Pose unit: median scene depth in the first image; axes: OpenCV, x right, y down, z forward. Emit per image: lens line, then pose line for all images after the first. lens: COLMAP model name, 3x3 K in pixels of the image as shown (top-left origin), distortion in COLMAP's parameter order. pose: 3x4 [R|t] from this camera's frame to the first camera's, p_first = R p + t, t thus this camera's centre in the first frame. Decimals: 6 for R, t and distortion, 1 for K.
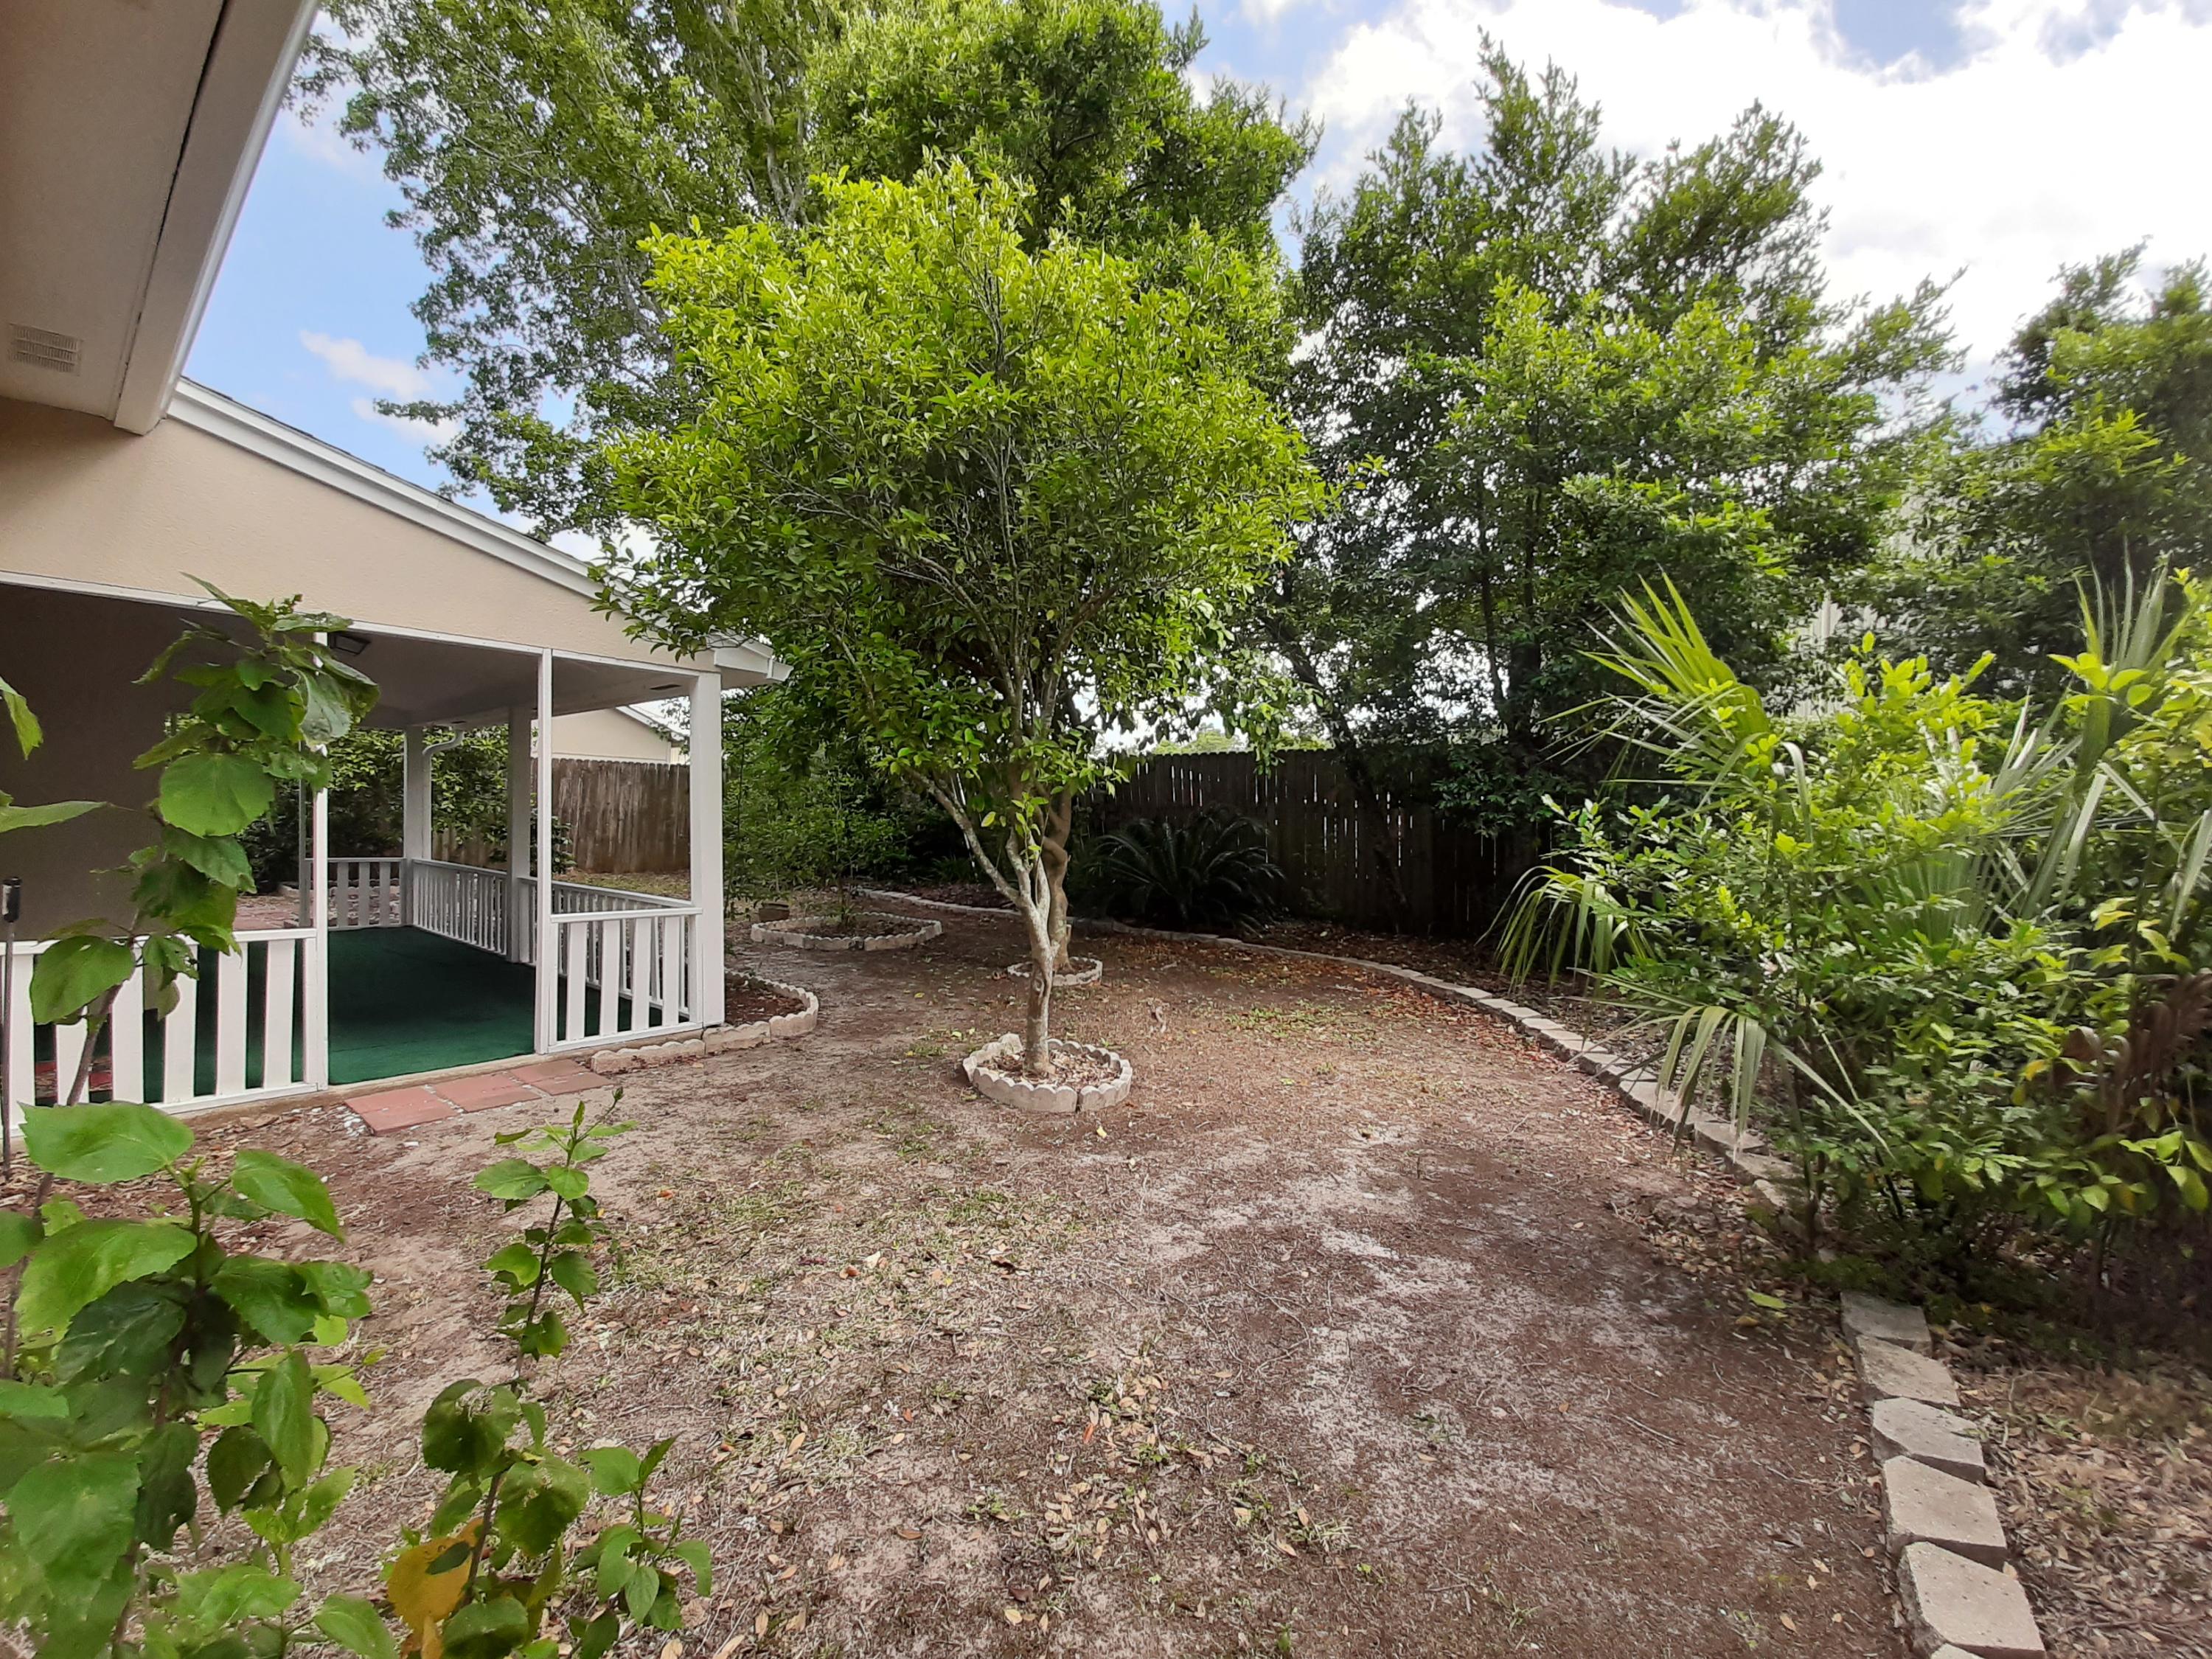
lens RADIAL K [[889.2, 0, 1094.3], [0, 889.2, 827.5], [0, 0, 1]] dist [-0.016512, -0.000334]
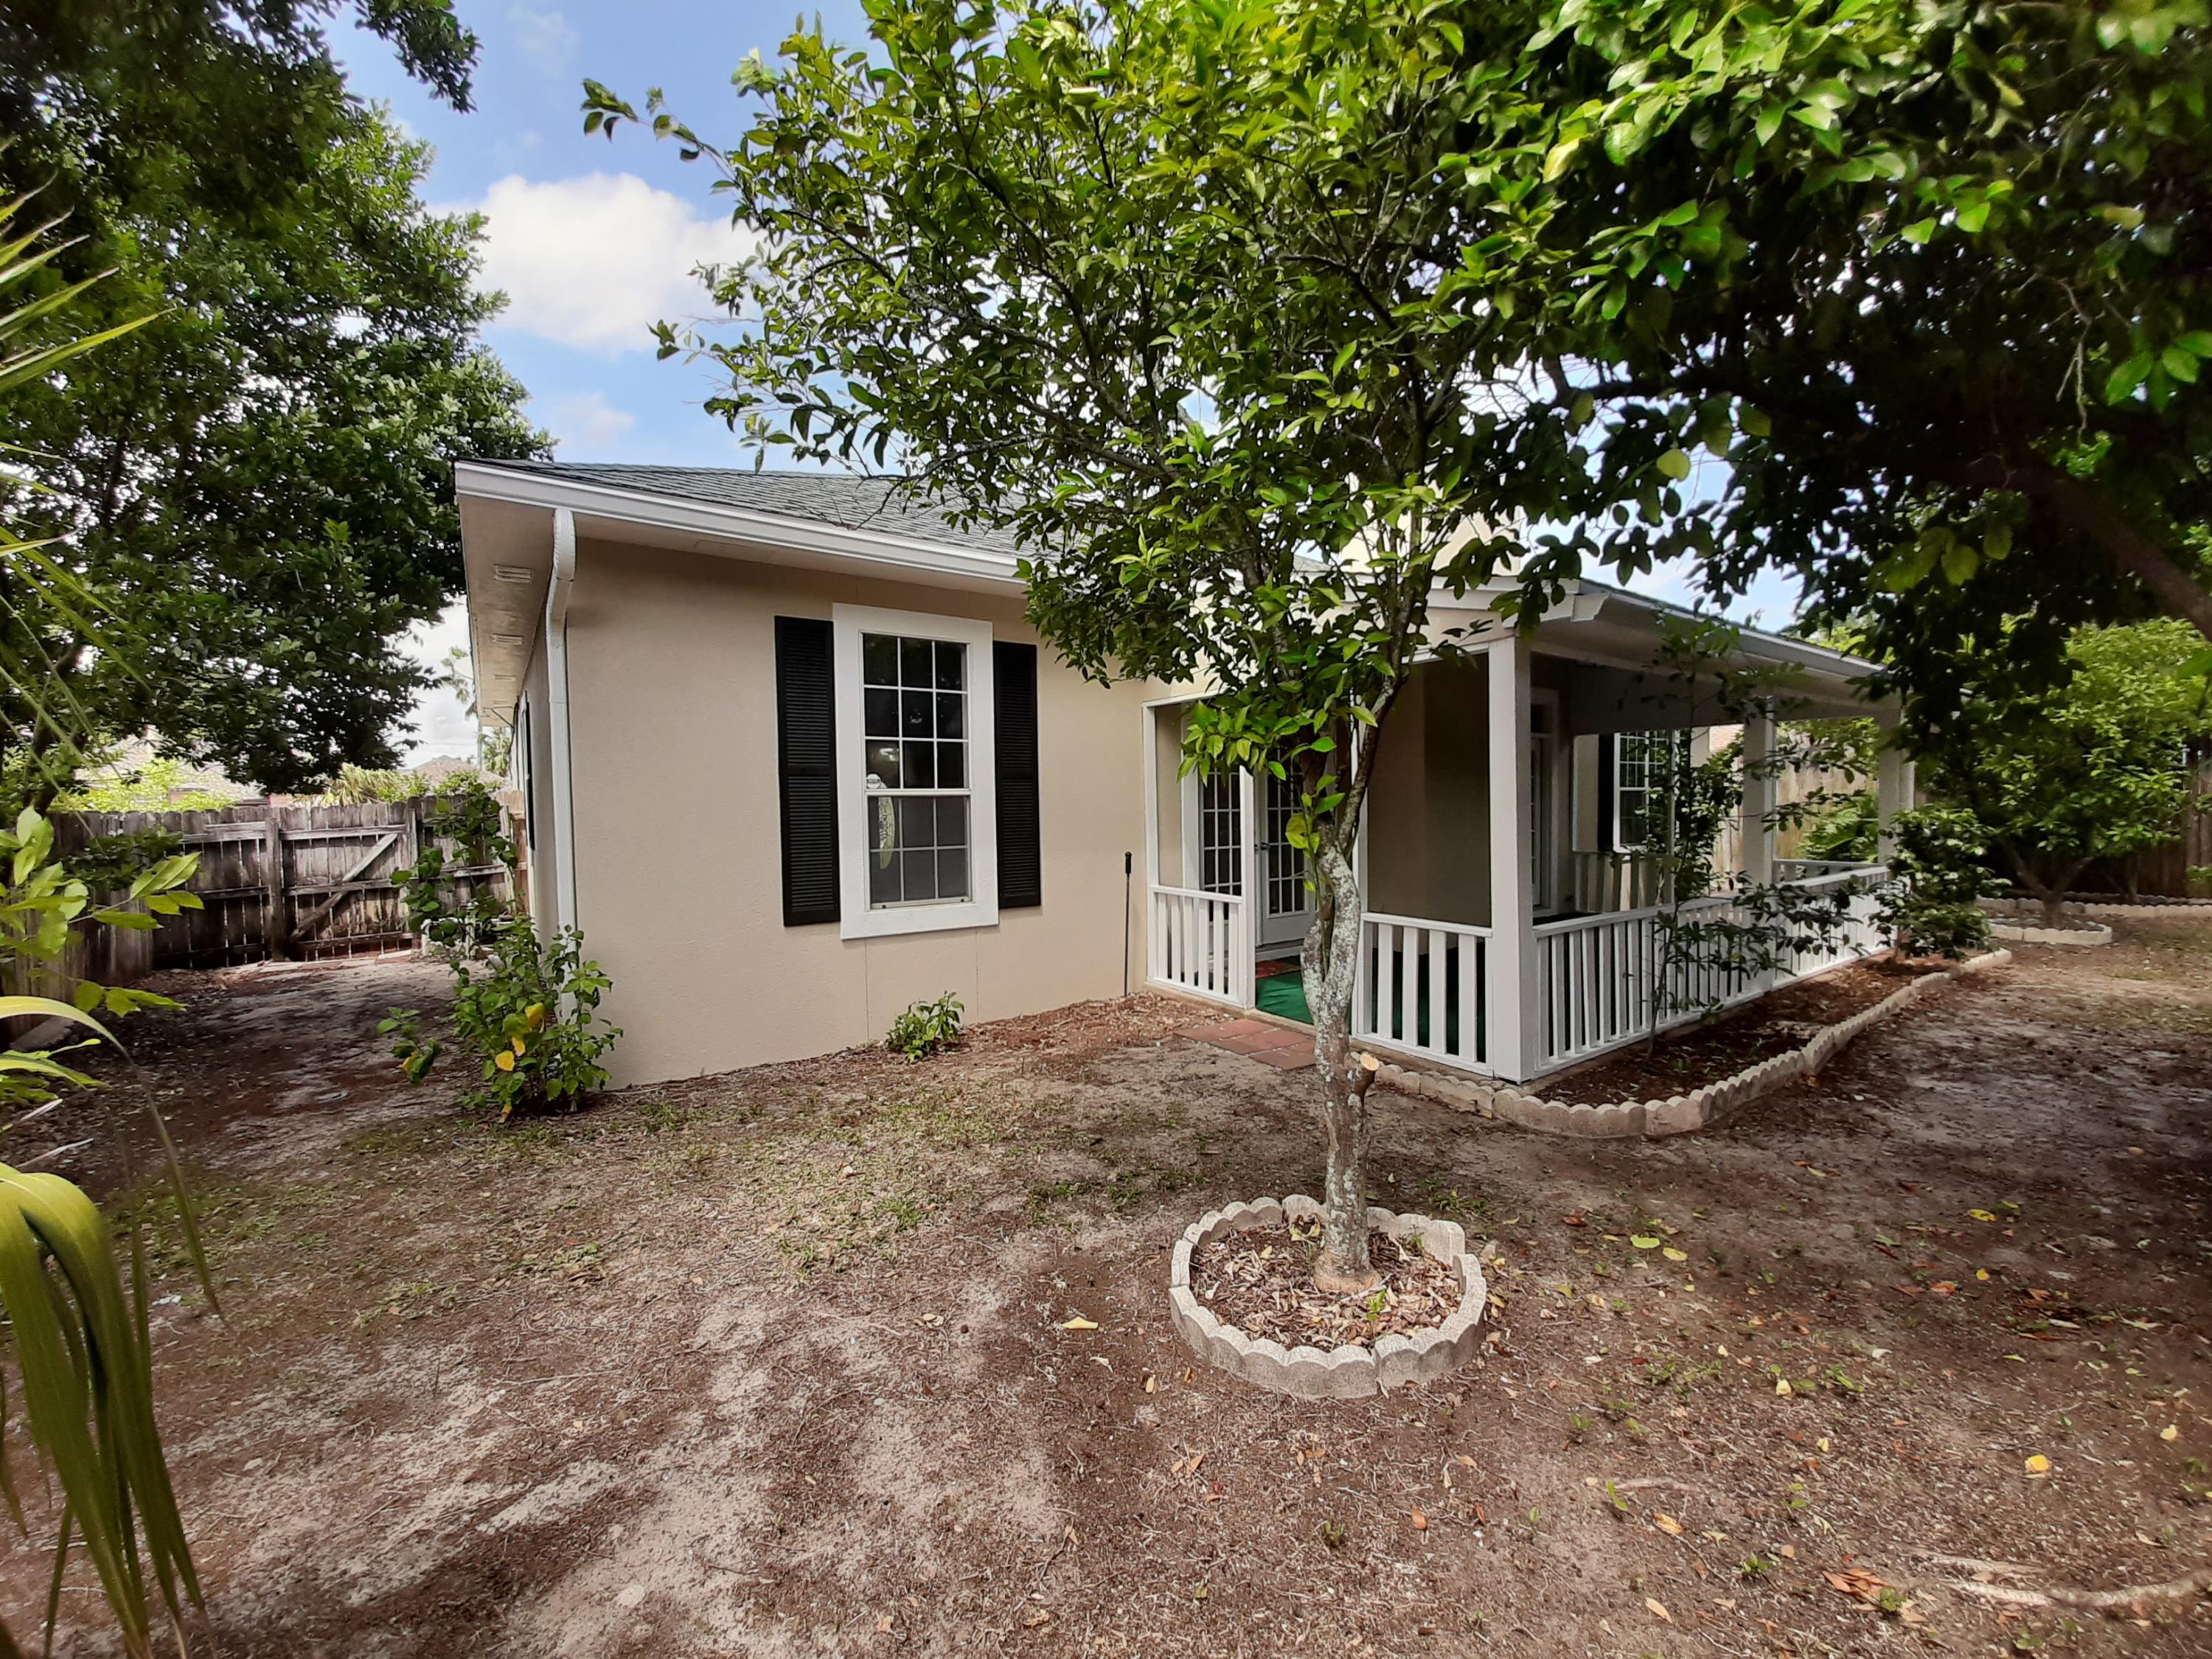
lens RADIAL K [[889.2, 0, 1099.3], [0, 889.2, 835.2], [0, 0, 1]] dist [-0.016512, -0.000334]
pose [[-0.295834, 0.016755, -0.955092, 0.671505], [-0.000509, 0.999843, 0.017698, -0.016535], [0.955239, 0.005722, -0.295779, 1.349280]]
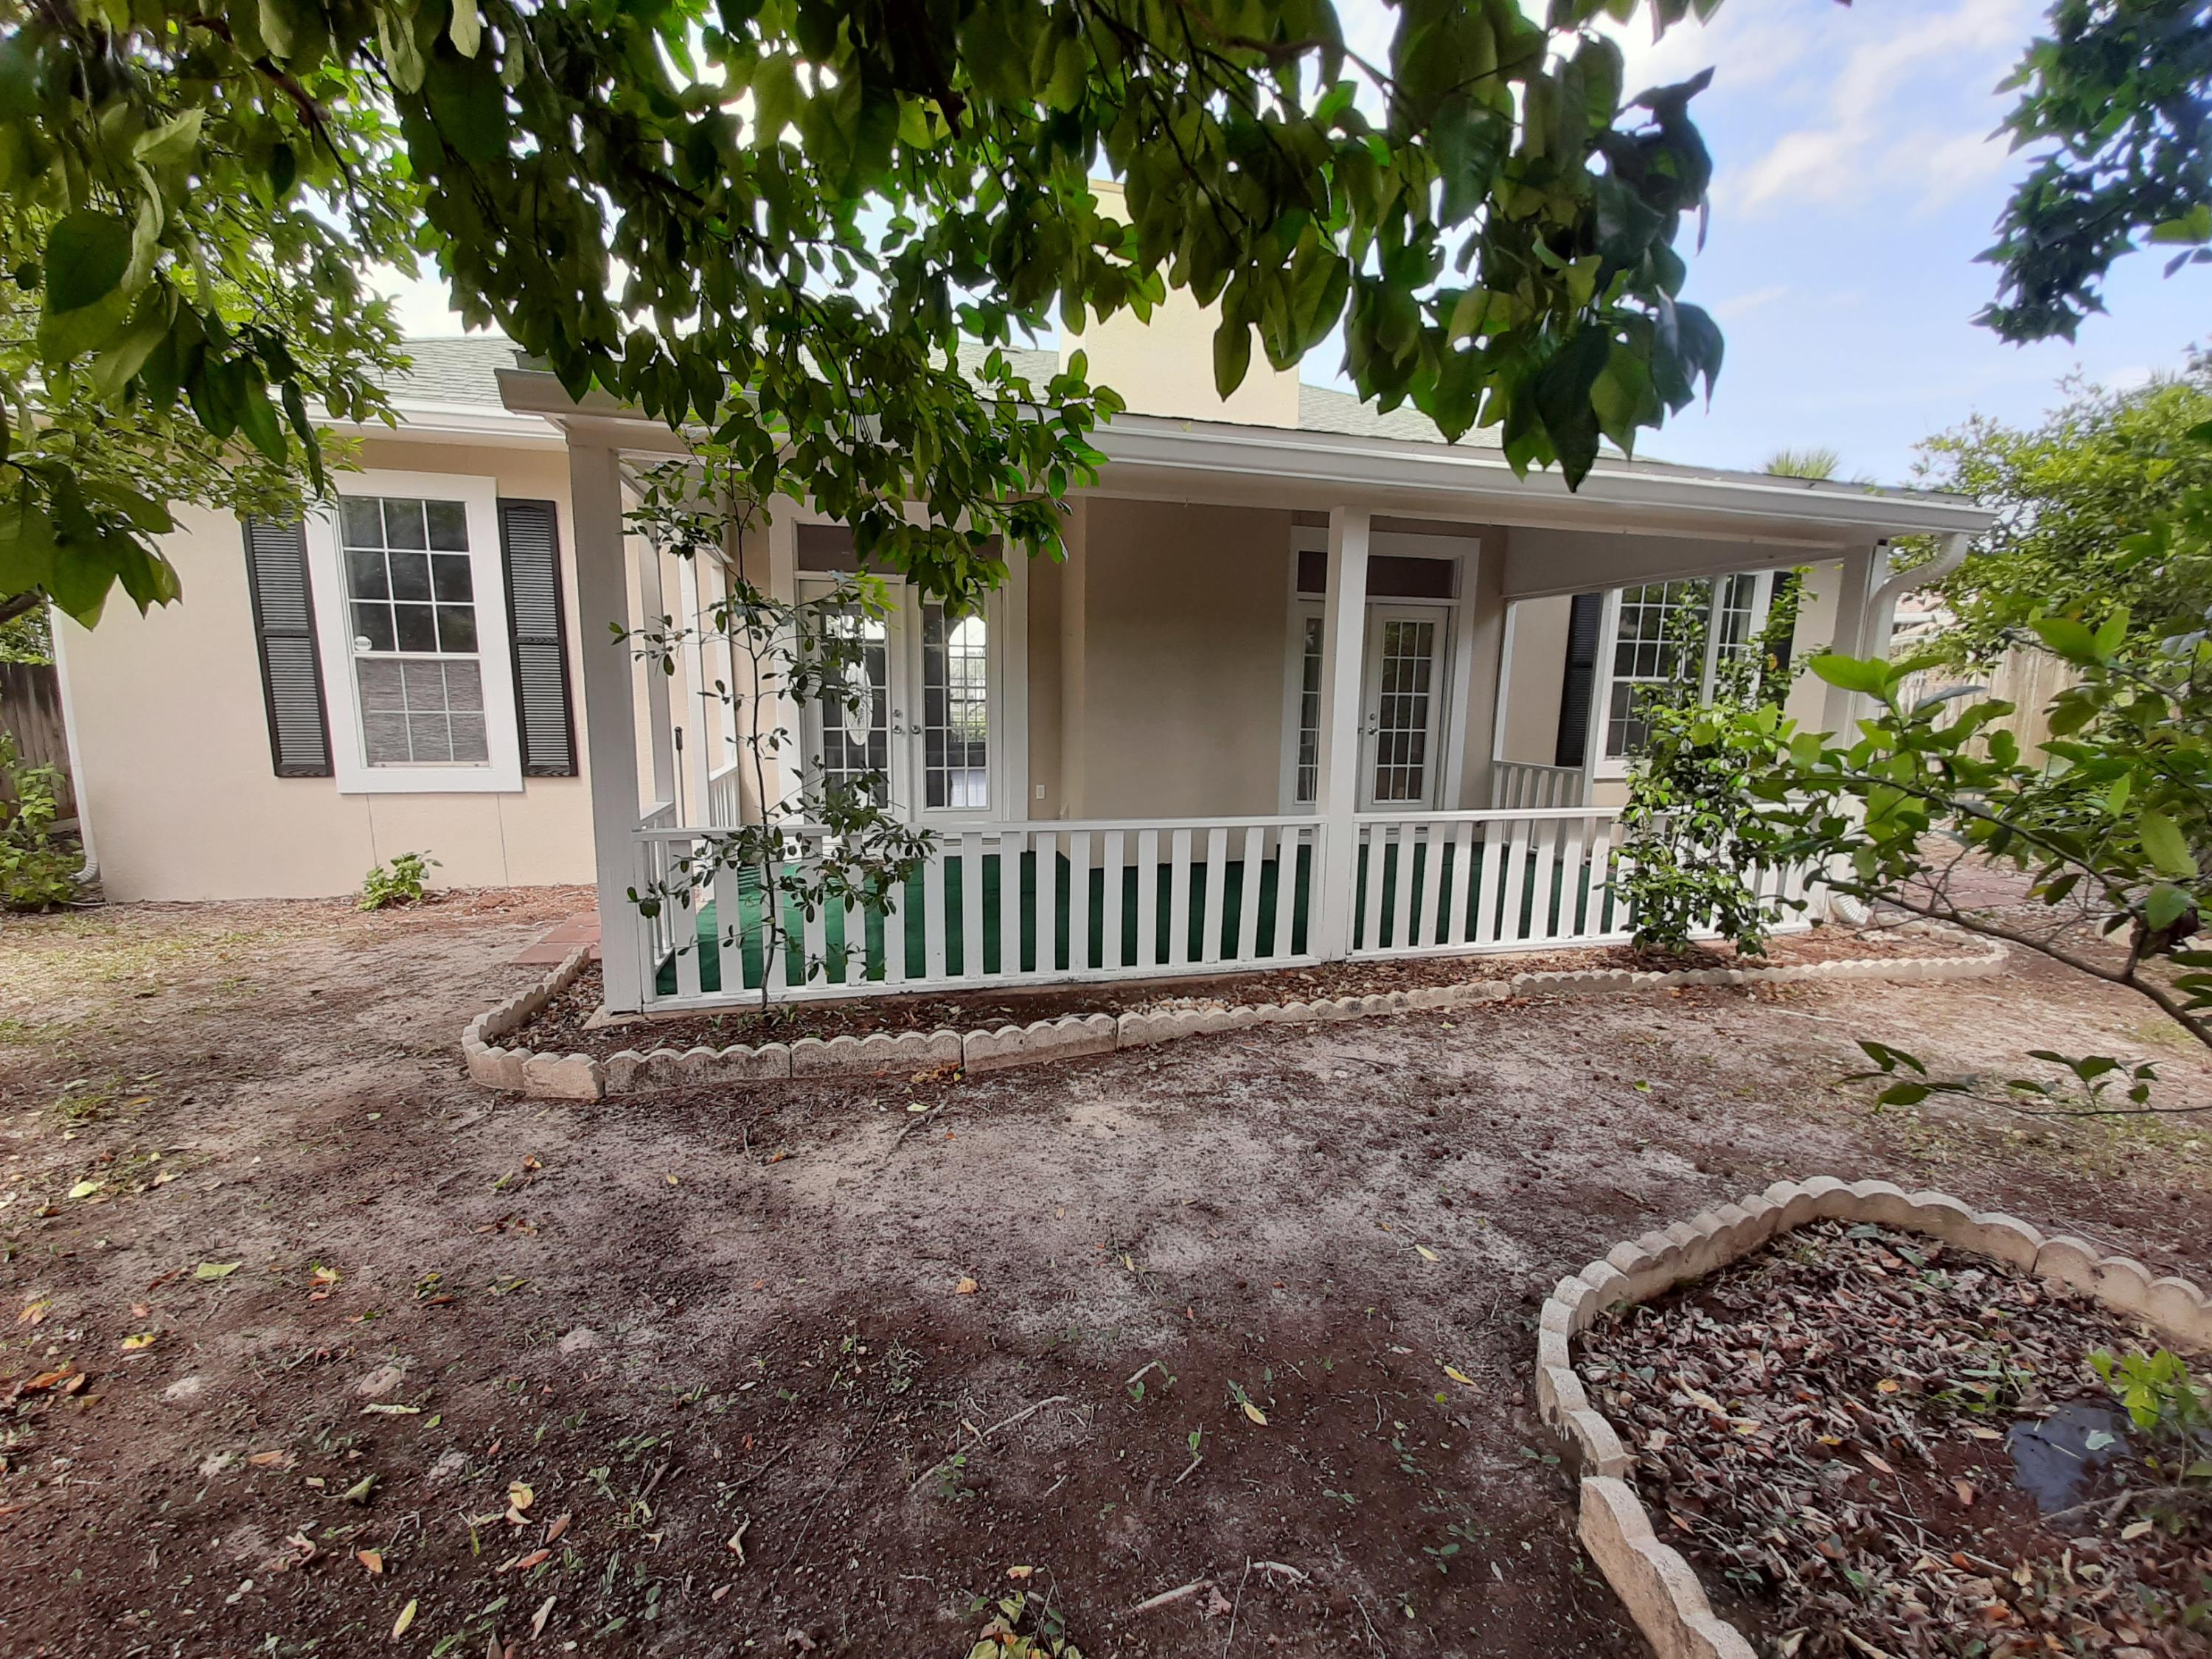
lens RADIAL K [[889.2, 0, 1104.4], [0, 889.2, 832.7], [0, 0, 1]] dist [-0.016512, -0.000334]
pose [[-0.605790, 0.096515, -0.789749, -0.225107], [-0.030971, 0.989002, 0.144622, -0.017026], [0.795021, 0.112070, -0.596139, 2.564844]]
